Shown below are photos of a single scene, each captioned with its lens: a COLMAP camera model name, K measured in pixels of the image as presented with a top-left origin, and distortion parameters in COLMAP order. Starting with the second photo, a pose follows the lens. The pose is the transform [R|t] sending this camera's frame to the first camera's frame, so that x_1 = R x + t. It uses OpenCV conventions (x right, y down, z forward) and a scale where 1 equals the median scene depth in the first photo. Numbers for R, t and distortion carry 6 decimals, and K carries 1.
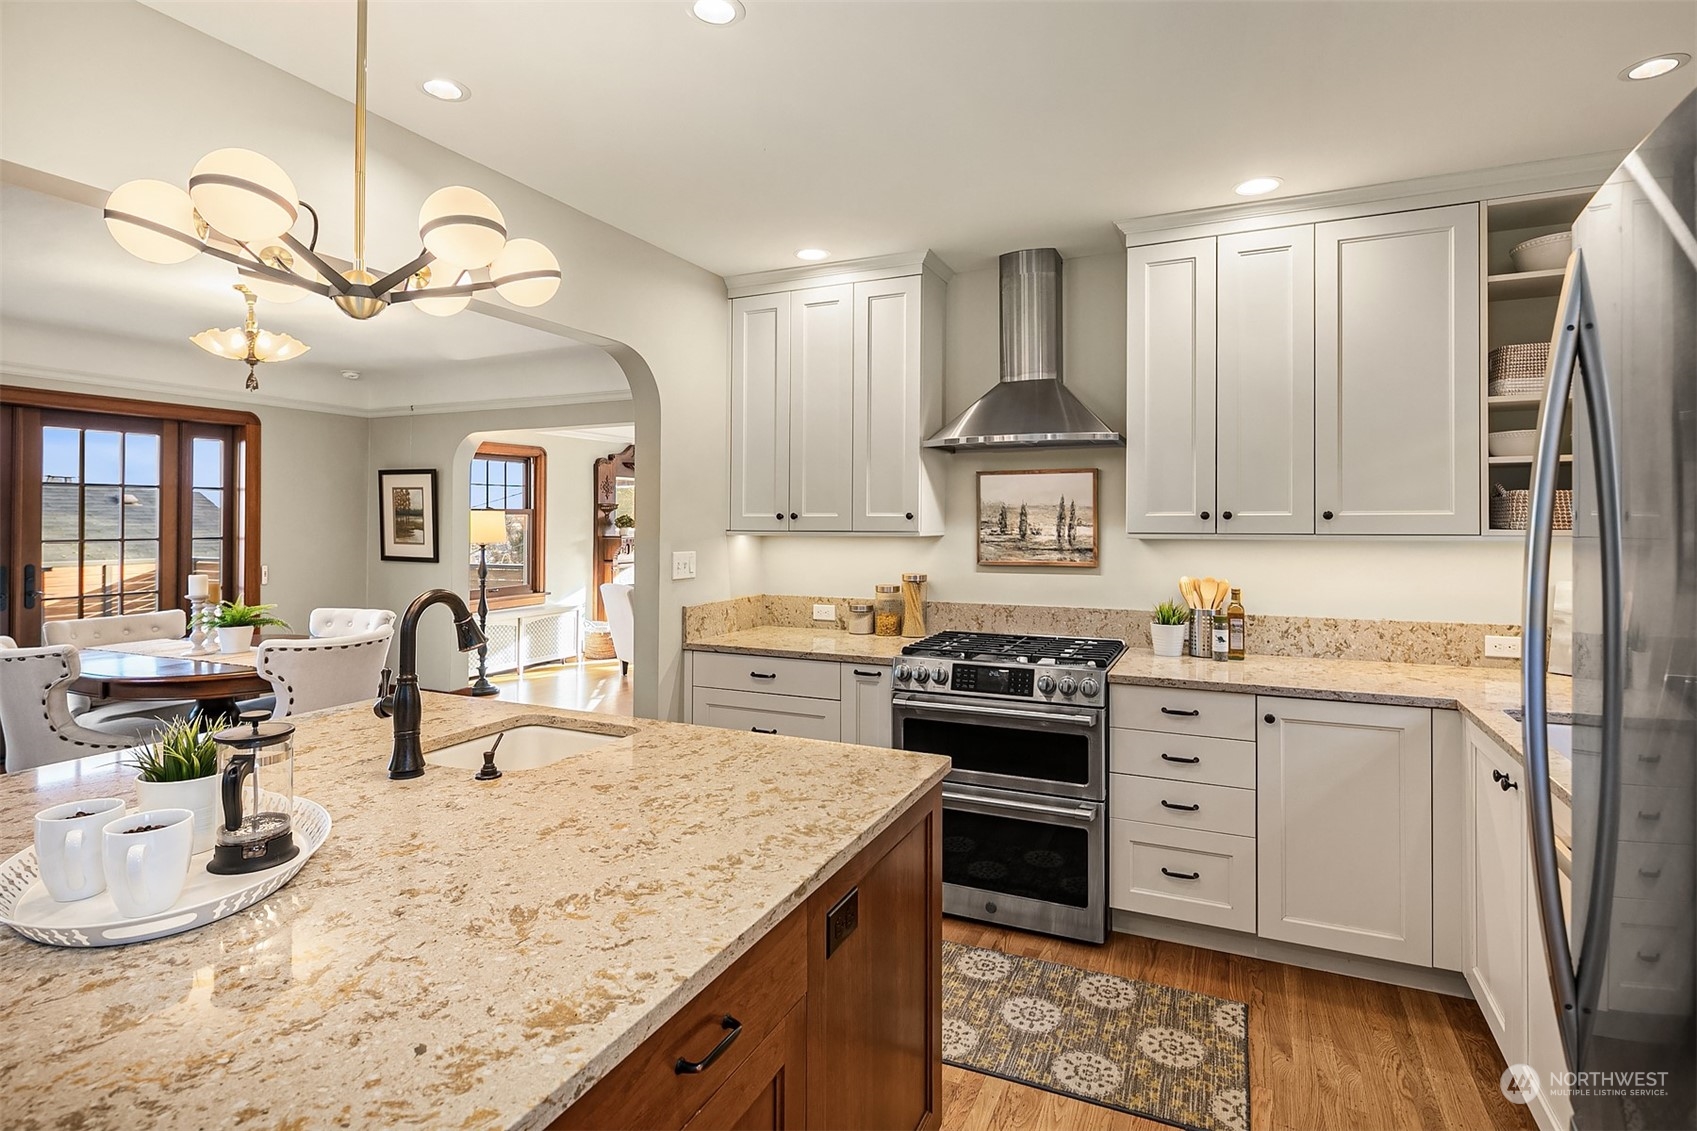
lens RADIAL K [[842.3, 0, 850.4], [0, 842.3, 517.3], [0, 0, 1]] dist [-0.002776, -0.000860]
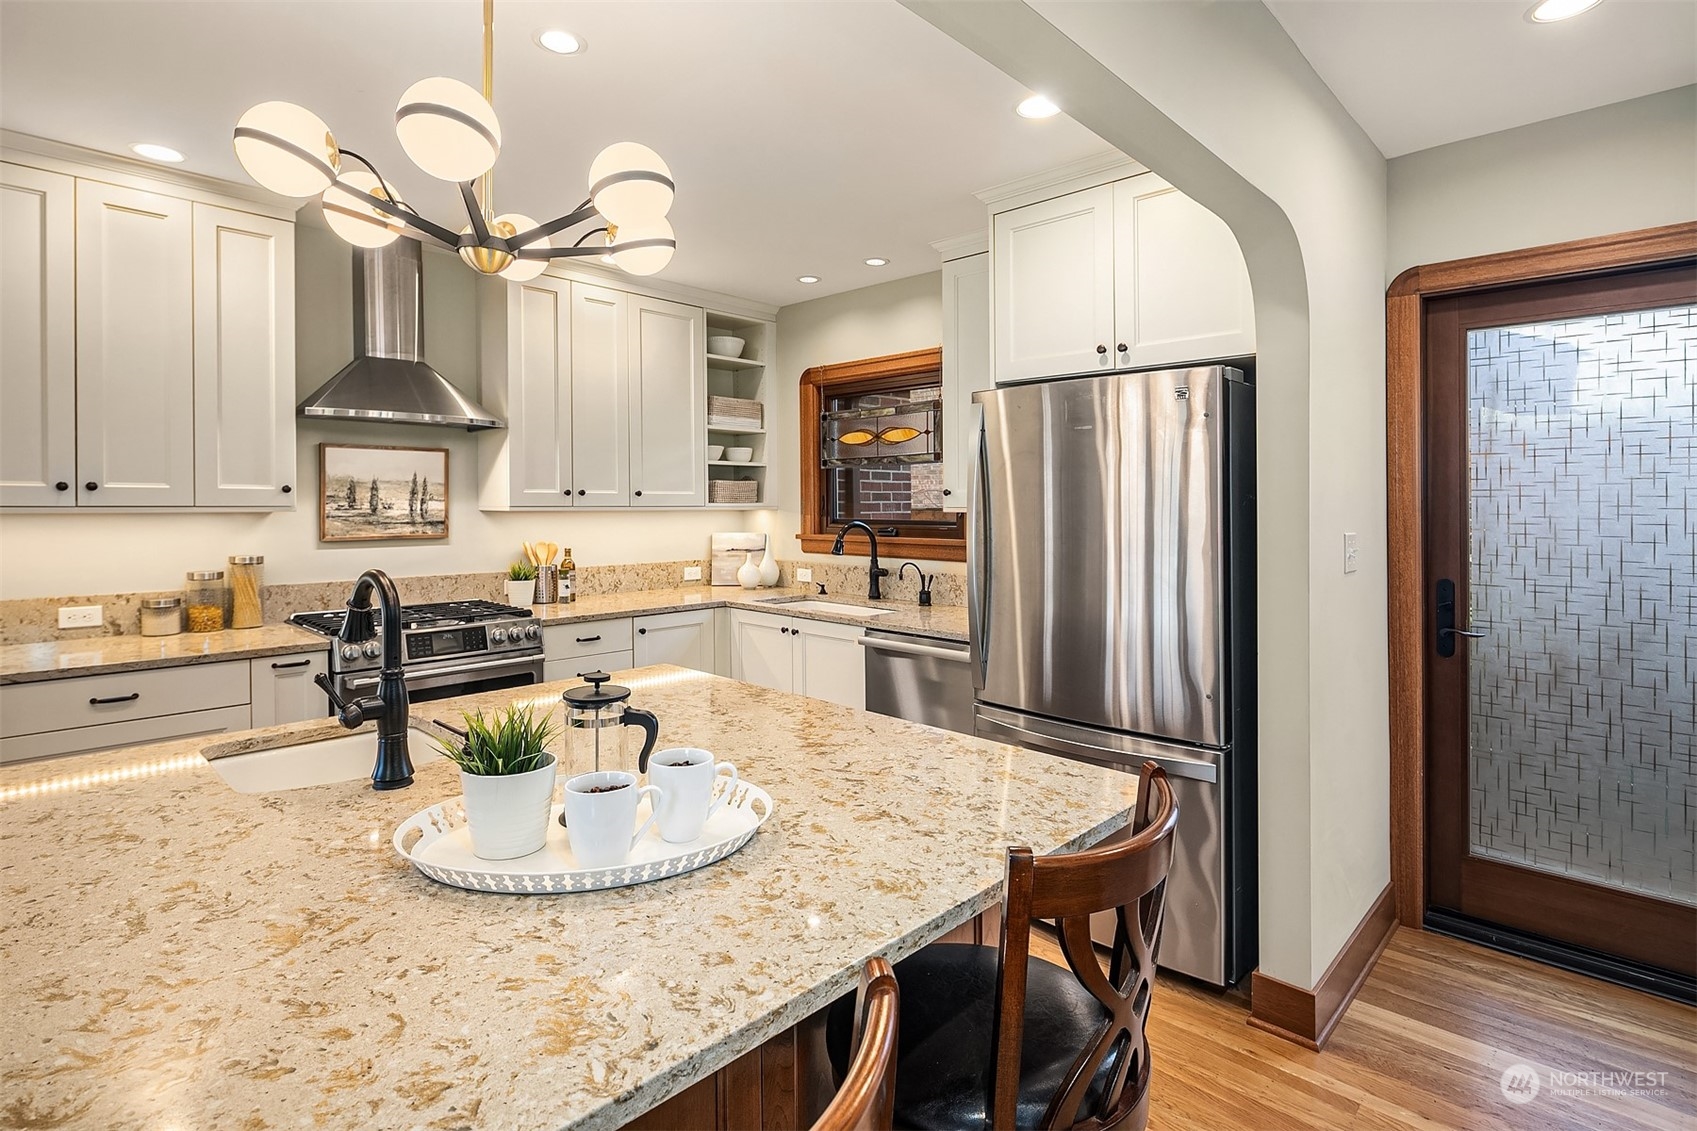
lens RADIAL K [[842.3, 0, 850.4], [0, 842.3, 517.3], [0, 0, 1]] dist [-0.002776, -0.000860]
pose [[0.318041, -0.015172, 0.947955, -0.582770], [-0.006642, 0.999812, 0.018230, 0.008375], [-0.948054, -0.012094, 0.317881, 0.142639]]
